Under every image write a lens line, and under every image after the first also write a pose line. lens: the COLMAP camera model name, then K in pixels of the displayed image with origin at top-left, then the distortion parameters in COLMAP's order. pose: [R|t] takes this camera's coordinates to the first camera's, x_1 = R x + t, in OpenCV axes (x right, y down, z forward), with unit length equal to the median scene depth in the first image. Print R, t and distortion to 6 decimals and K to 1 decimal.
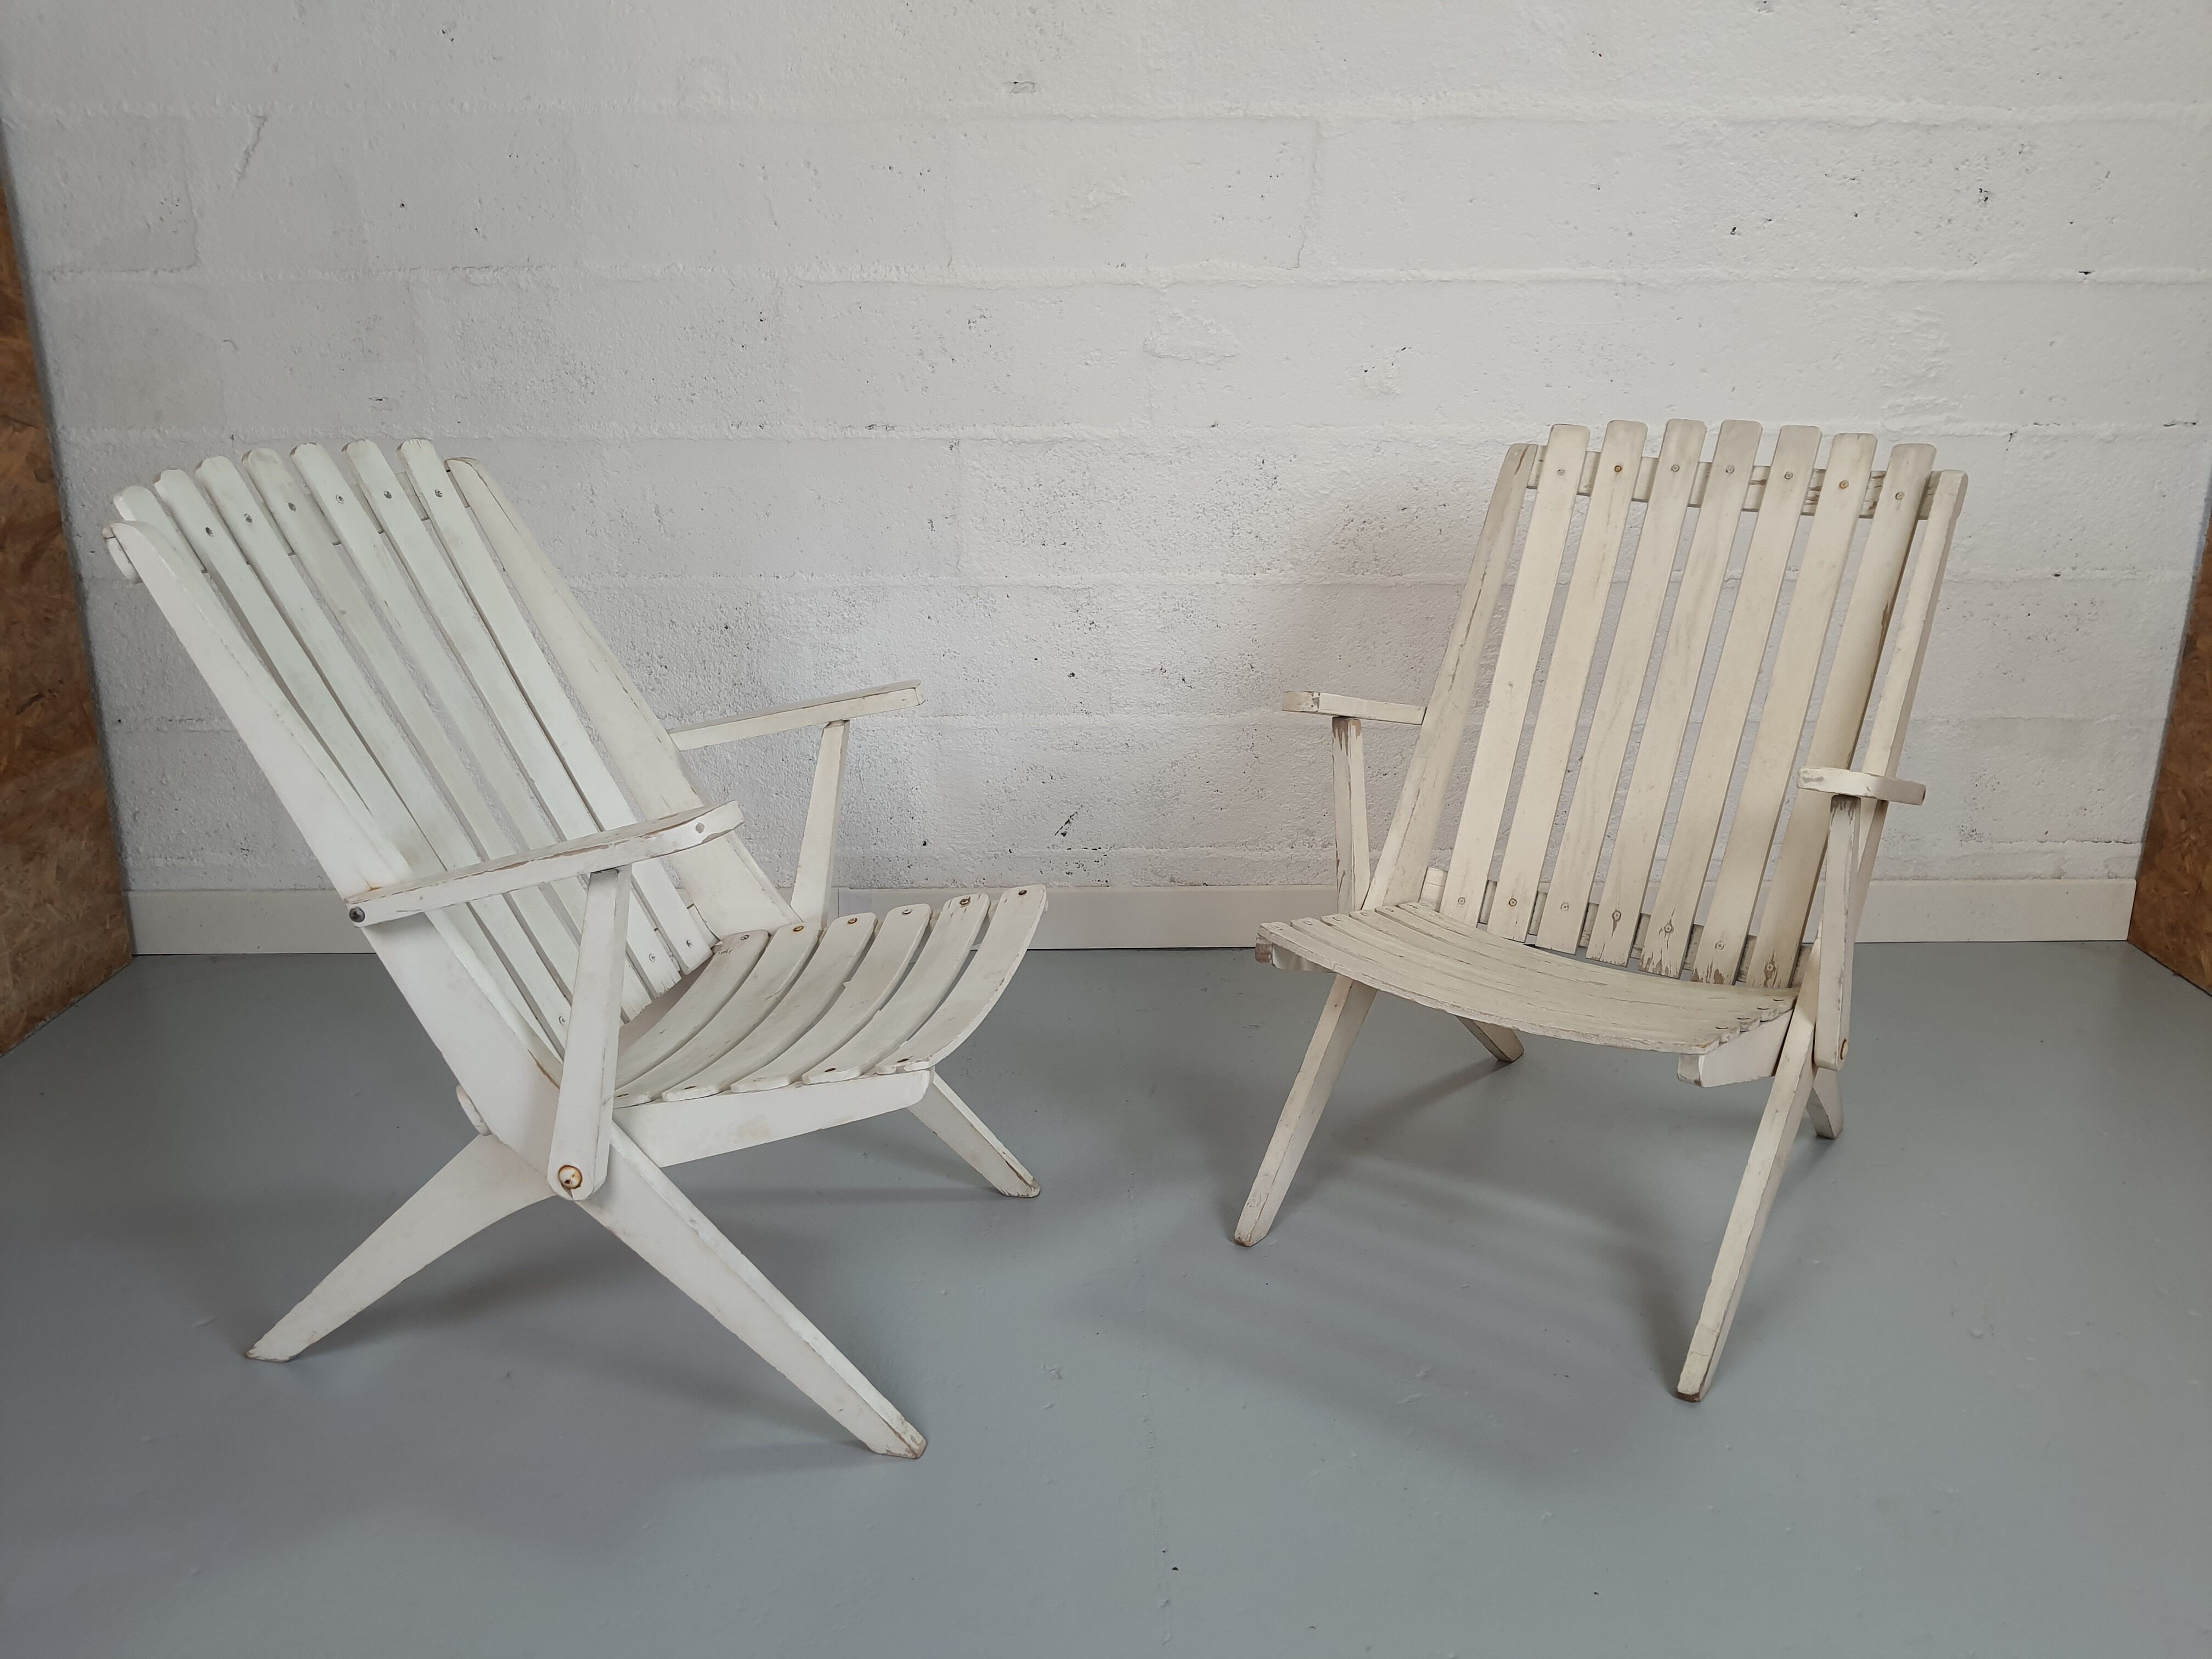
lens RADIAL K [[1725.4, 0, 1112.1], [0, 1725.4, 880.3], [0, 0, 1]] dist [0.051693, -0.083724]
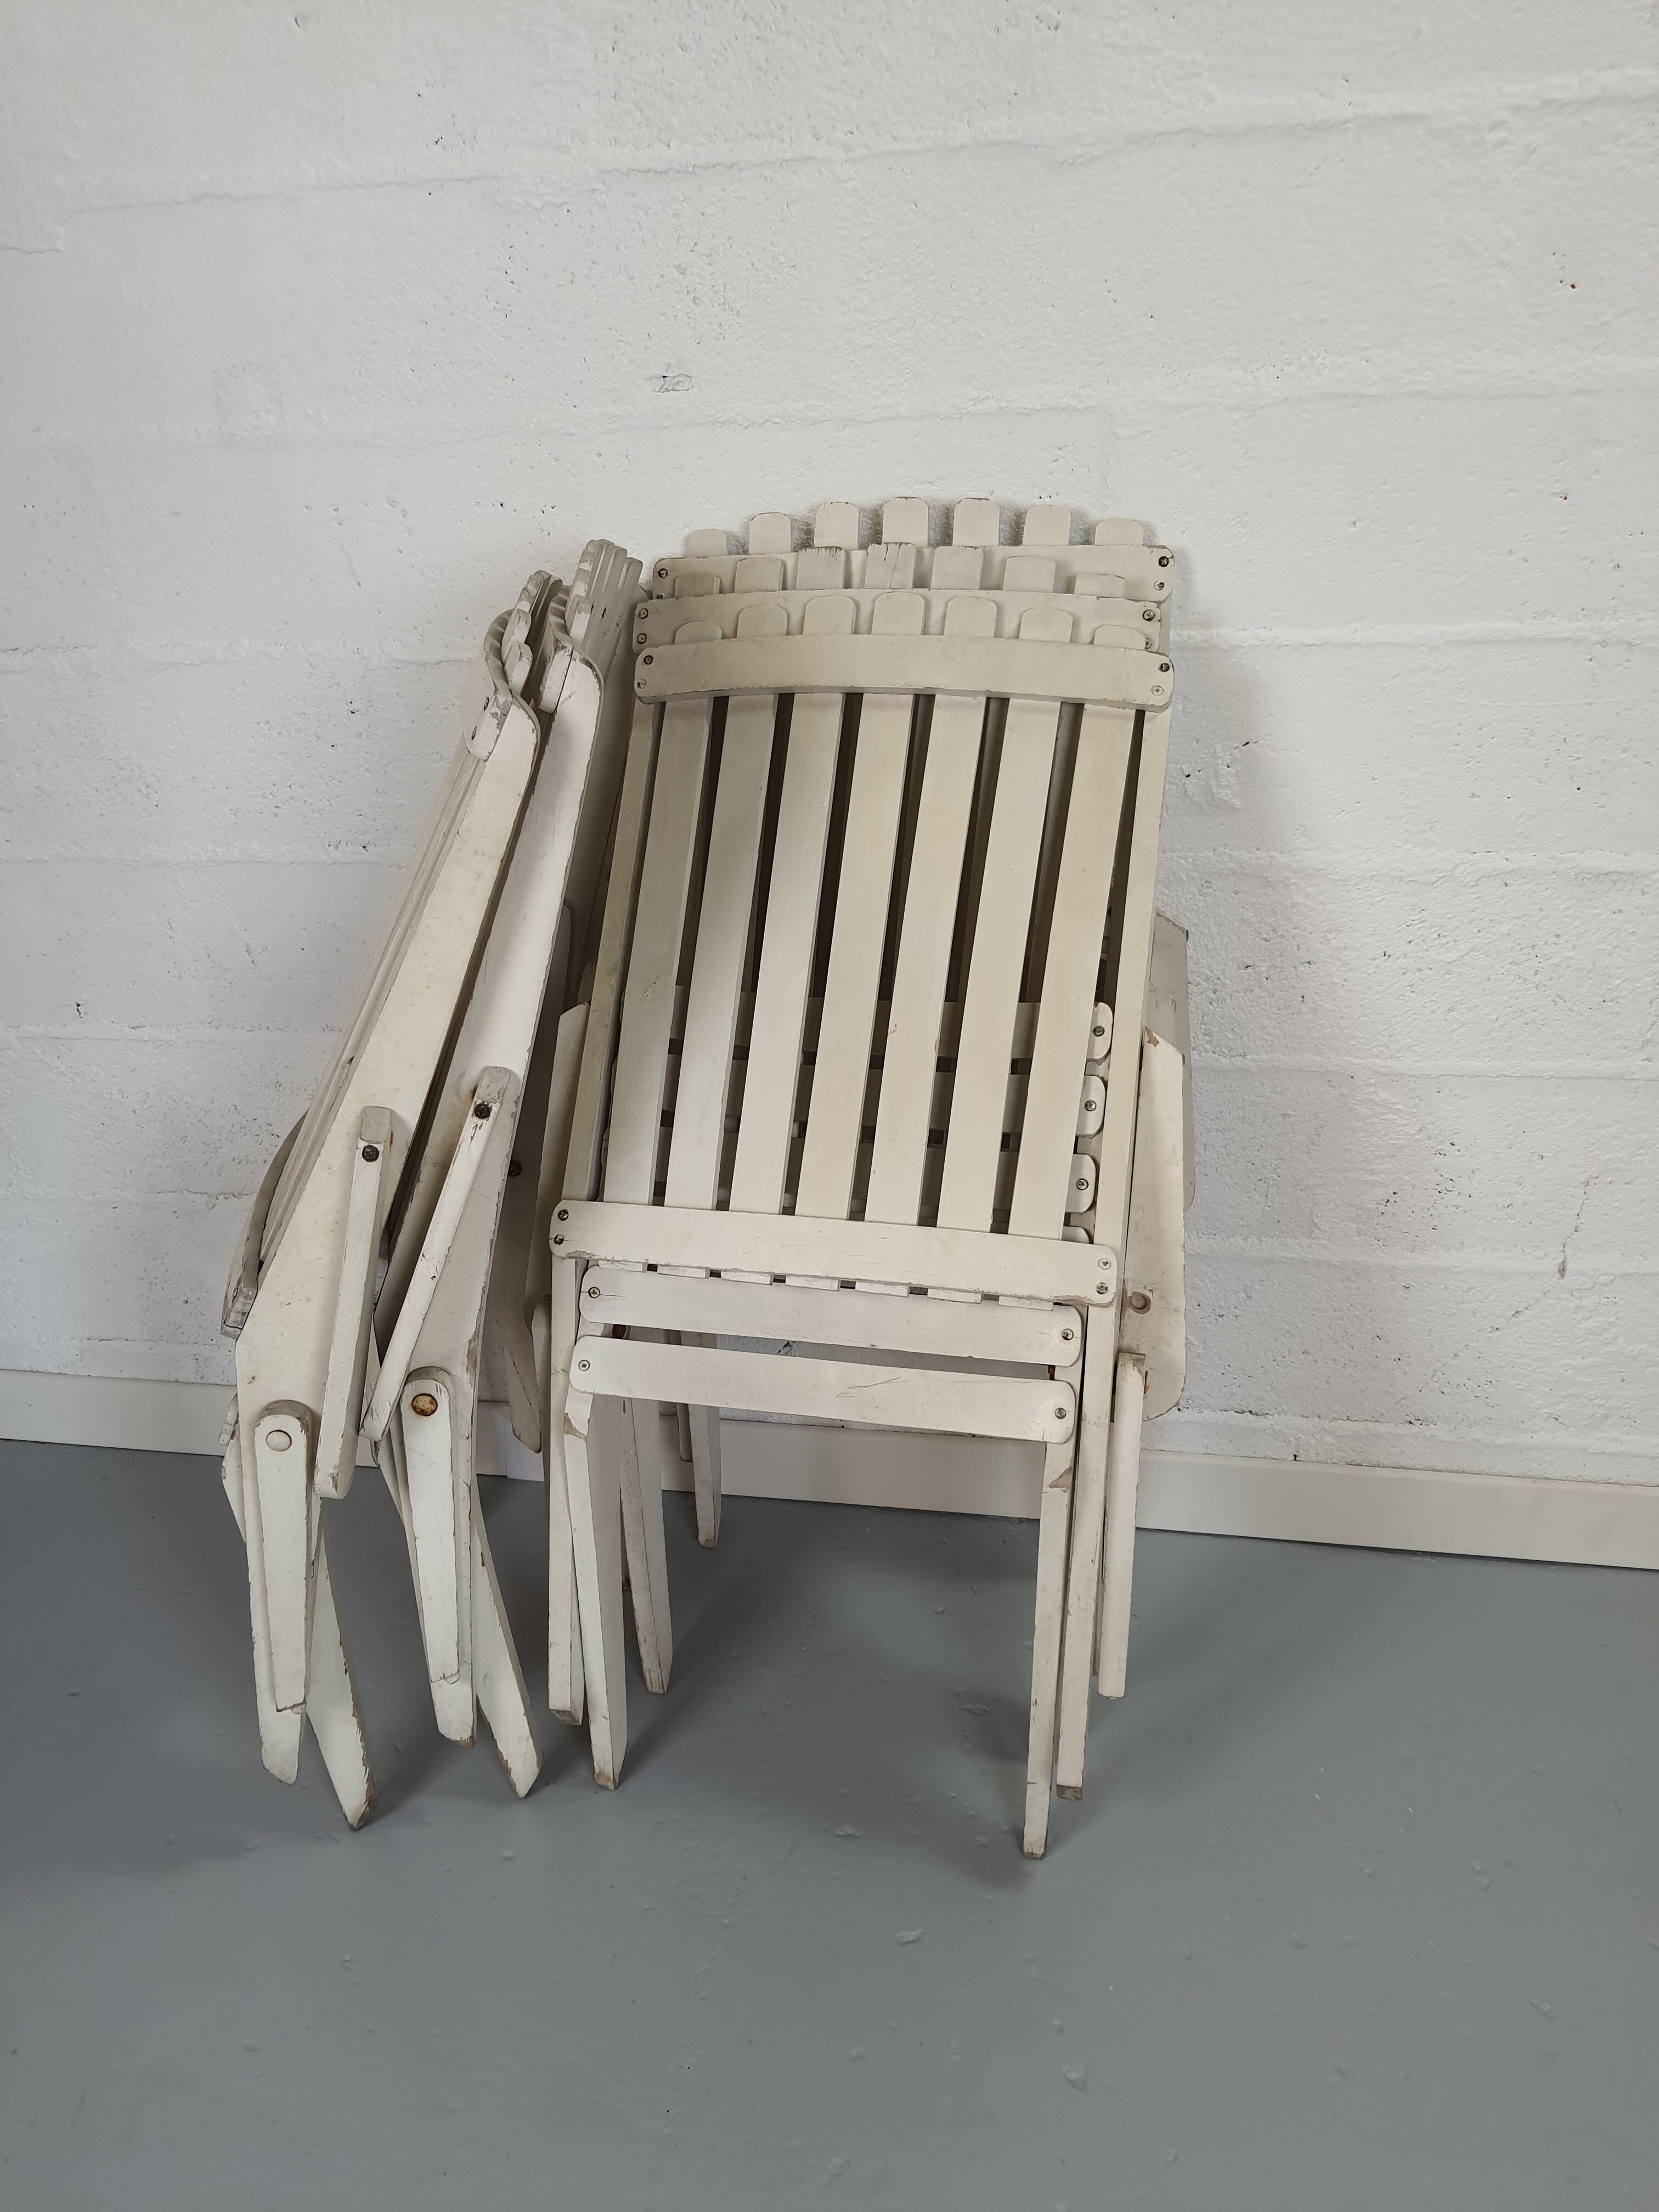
lens RADIAL K [[1725.4, 0, 827.9], [0, 1725.4, 1108.0], [0, 0, 1]] dist [0.051693, -0.083724]
pose [[0.976544, 0.043397, -0.210899, 0.159269], [-0.023731, 0.995204, 0.094901, -0.228345], [0.214006, -0.087670, 0.972890, 0.306683]]
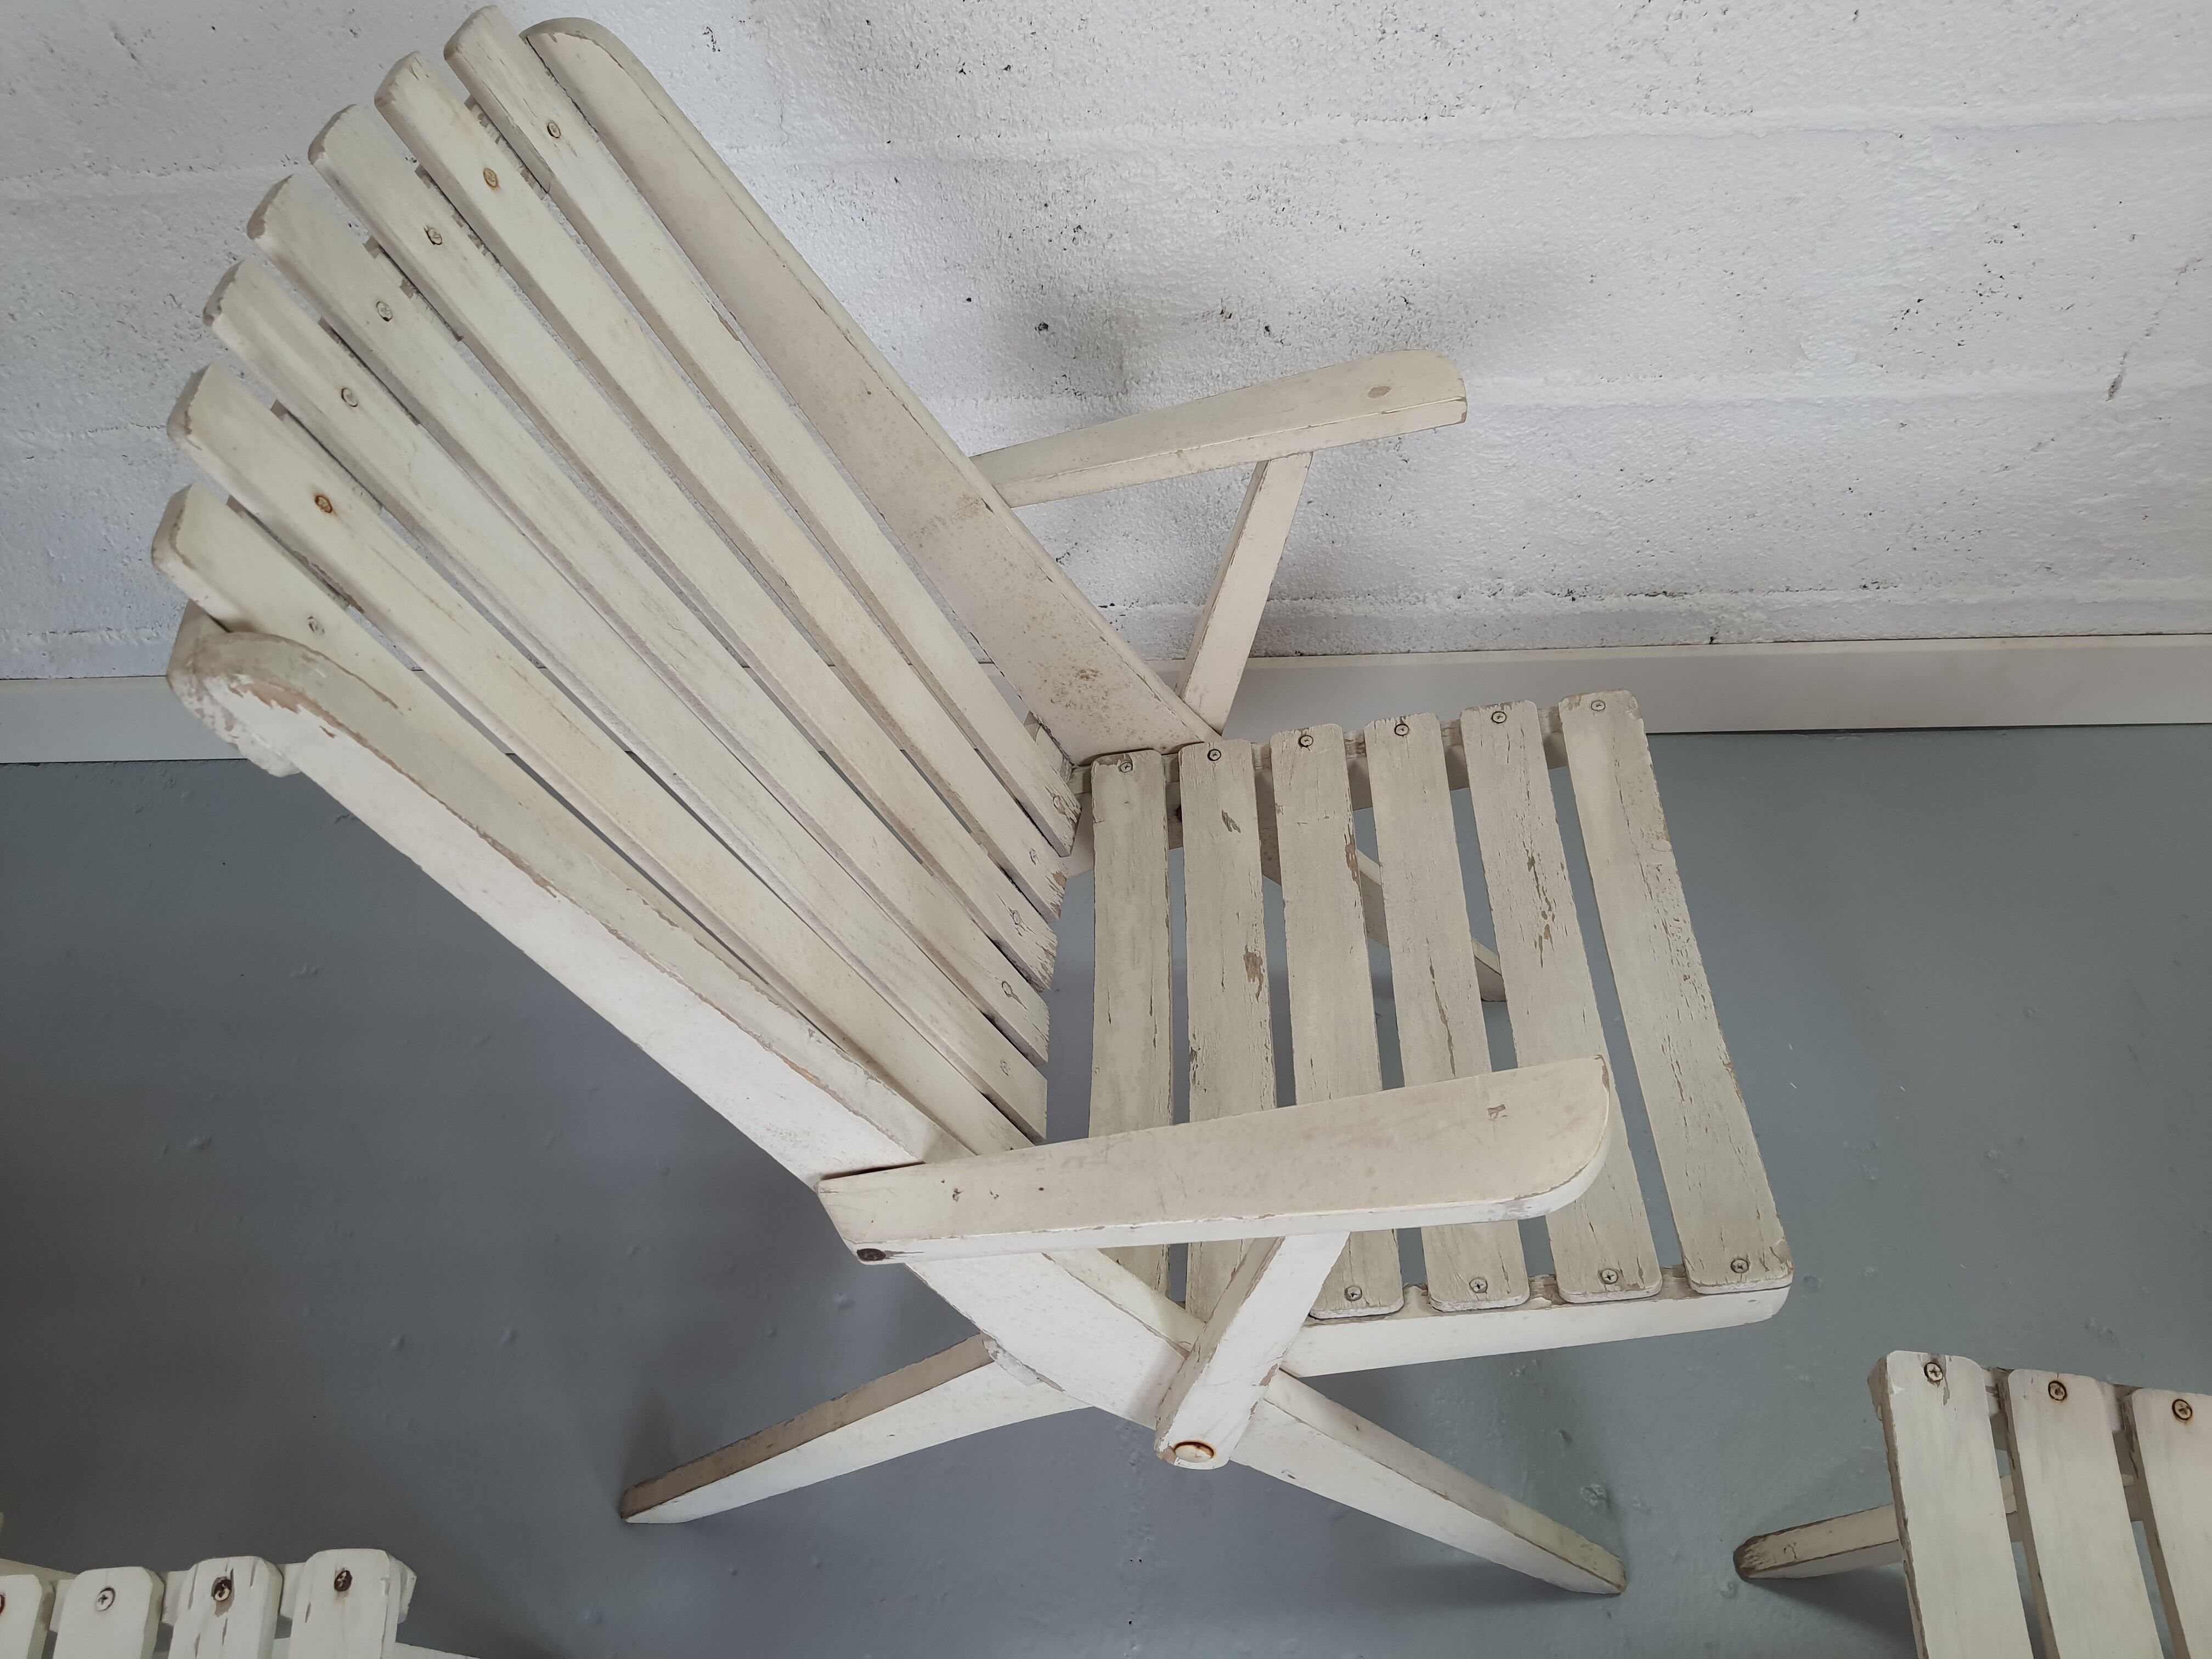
lens RADIAL K [[1725.4, 0, 1113.4], [0, 1725.4, 863.0], [0, 0, 1]] dist [0.051693, -0.083724]
pose [[0.998334, 0.004117, -0.057548, 0.028271], [0.026976, 0.848399, 0.528670, -0.268529], [0.051000, -0.529341, 0.846875, 0.522918]]
